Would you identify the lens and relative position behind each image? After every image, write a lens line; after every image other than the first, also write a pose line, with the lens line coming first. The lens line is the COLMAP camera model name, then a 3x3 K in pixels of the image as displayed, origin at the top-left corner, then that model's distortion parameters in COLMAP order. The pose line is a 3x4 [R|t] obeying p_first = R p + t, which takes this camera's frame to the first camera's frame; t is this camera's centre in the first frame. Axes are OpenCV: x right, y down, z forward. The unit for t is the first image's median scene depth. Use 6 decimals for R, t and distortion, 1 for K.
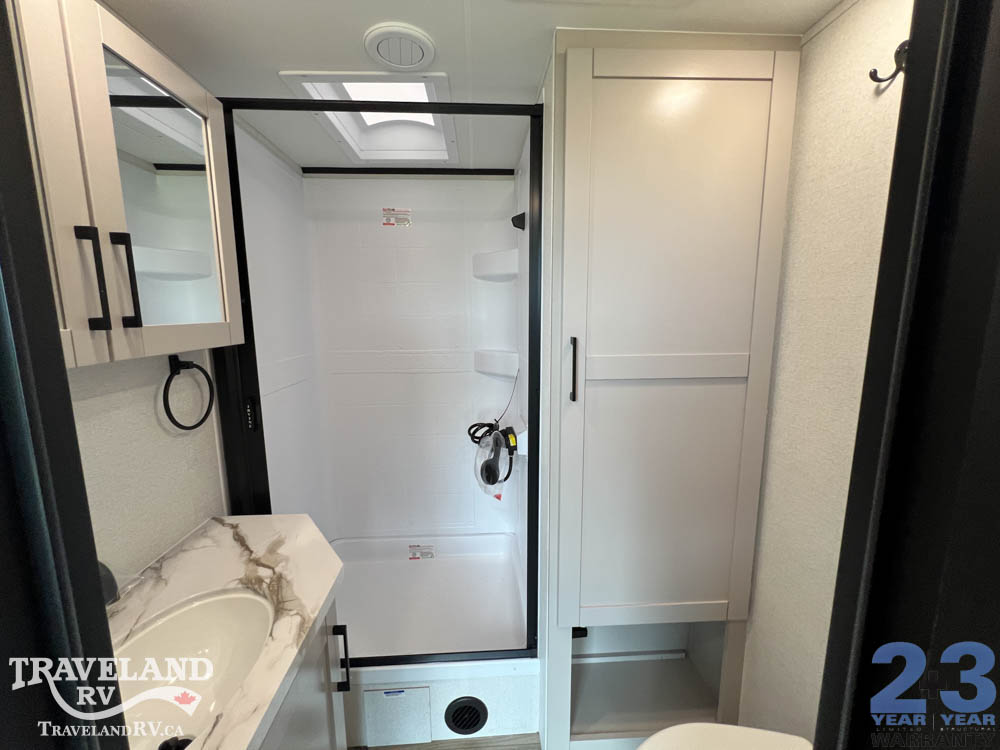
lens RADIAL K [[400.6, 0, 498.2], [0, 400.6, 373.1], [0, 0, 1]] dist [-0.000420, -0.000264]
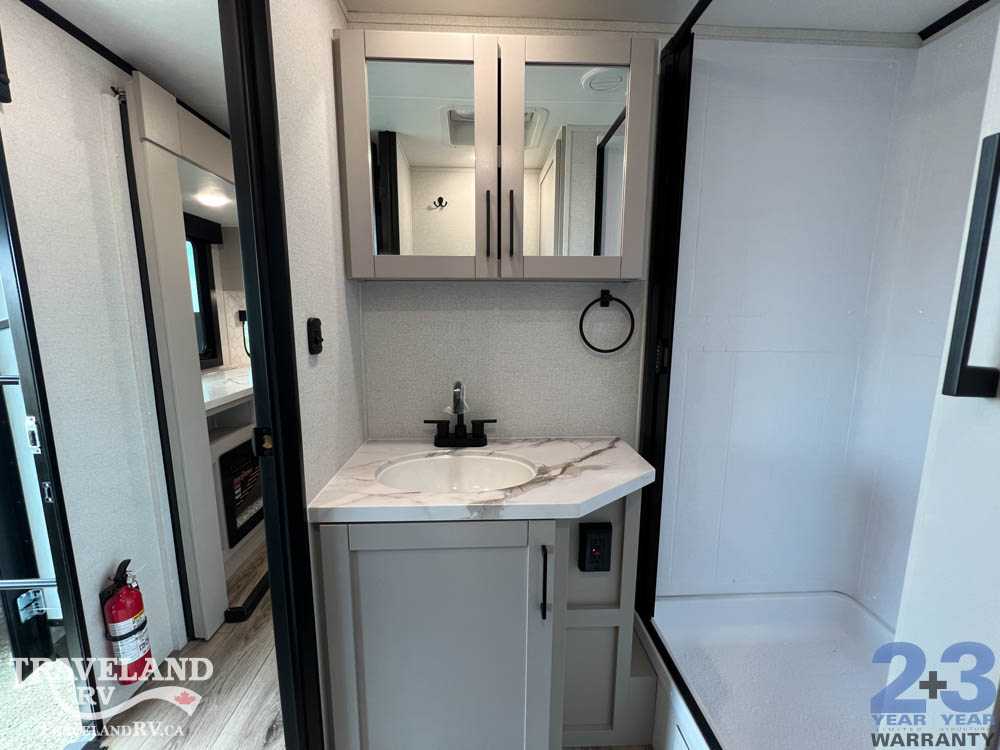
lens RADIAL K [[400.6, 0, 498.2], [0, 400.6, 373.1], [0, 0, 1]] dist [-0.000420, -0.000264]
pose [[-0.009671, 0.157365, -0.987493, 0.472699], [-0.154628, 0.975425, 0.156956, 0.065936], [0.987925, 0.154212, 0.014900, 0.741960]]
